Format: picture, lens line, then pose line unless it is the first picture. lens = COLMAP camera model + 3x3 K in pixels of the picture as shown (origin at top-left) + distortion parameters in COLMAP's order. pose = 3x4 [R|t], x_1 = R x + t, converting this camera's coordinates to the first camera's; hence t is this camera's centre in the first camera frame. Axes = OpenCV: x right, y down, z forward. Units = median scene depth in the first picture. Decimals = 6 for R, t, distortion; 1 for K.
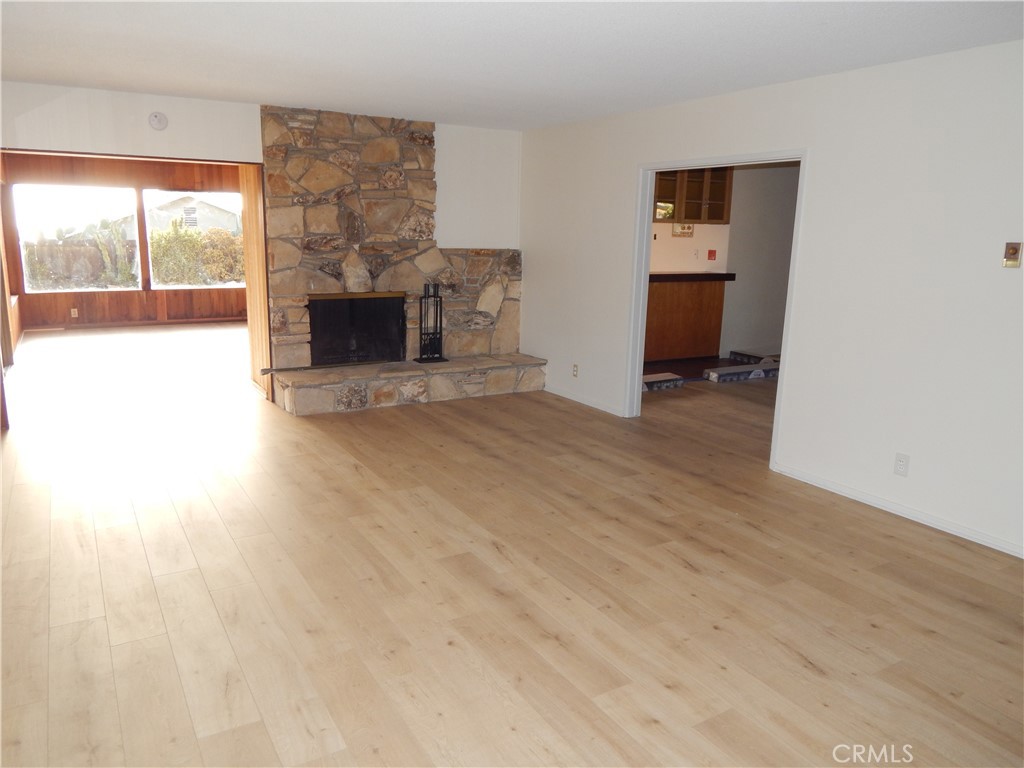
lens RADIAL K [[740.0, 0, 509.2], [0, 740.0, 383.0], [0, 0, 1]] dist [0.008680, -0.003877]
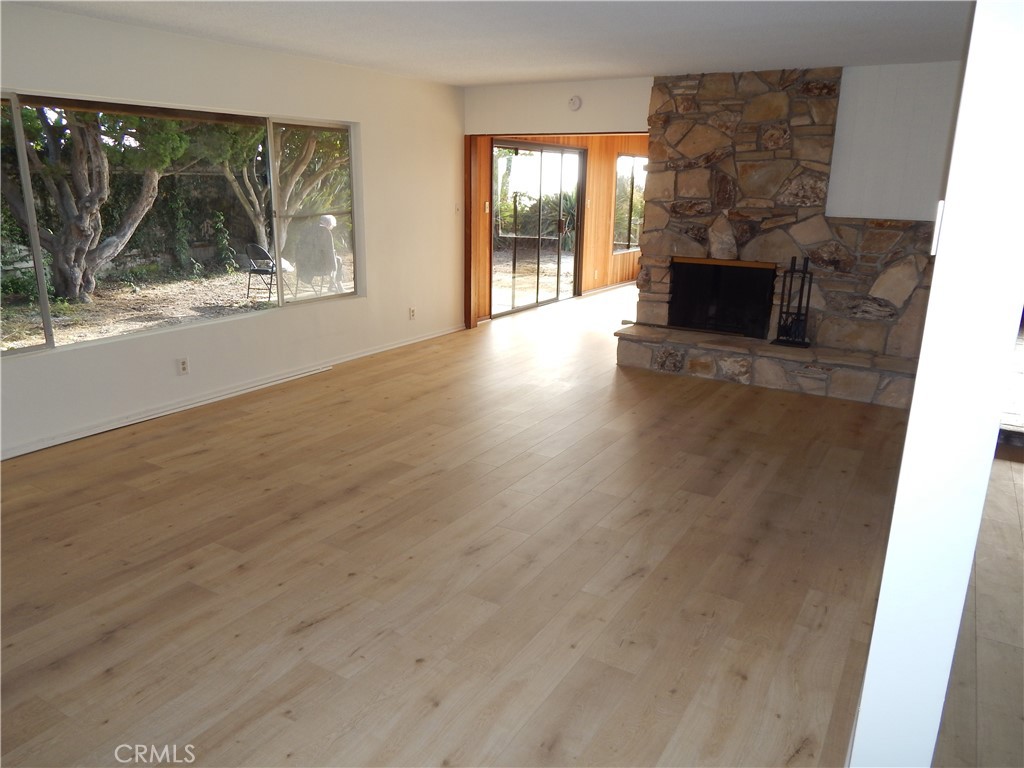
lens RADIAL K [[740.0, 0, 509.6], [0, 740.0, 384.9], [0, 0, 1]] dist [0.008680, -0.003877]
pose [[0.470893, 0.222500, -0.853671, 0.543616], [-0.191047, 0.970428, 0.147549, -0.053543], [0.861256, 0.093612, 0.499475, 0.294931]]
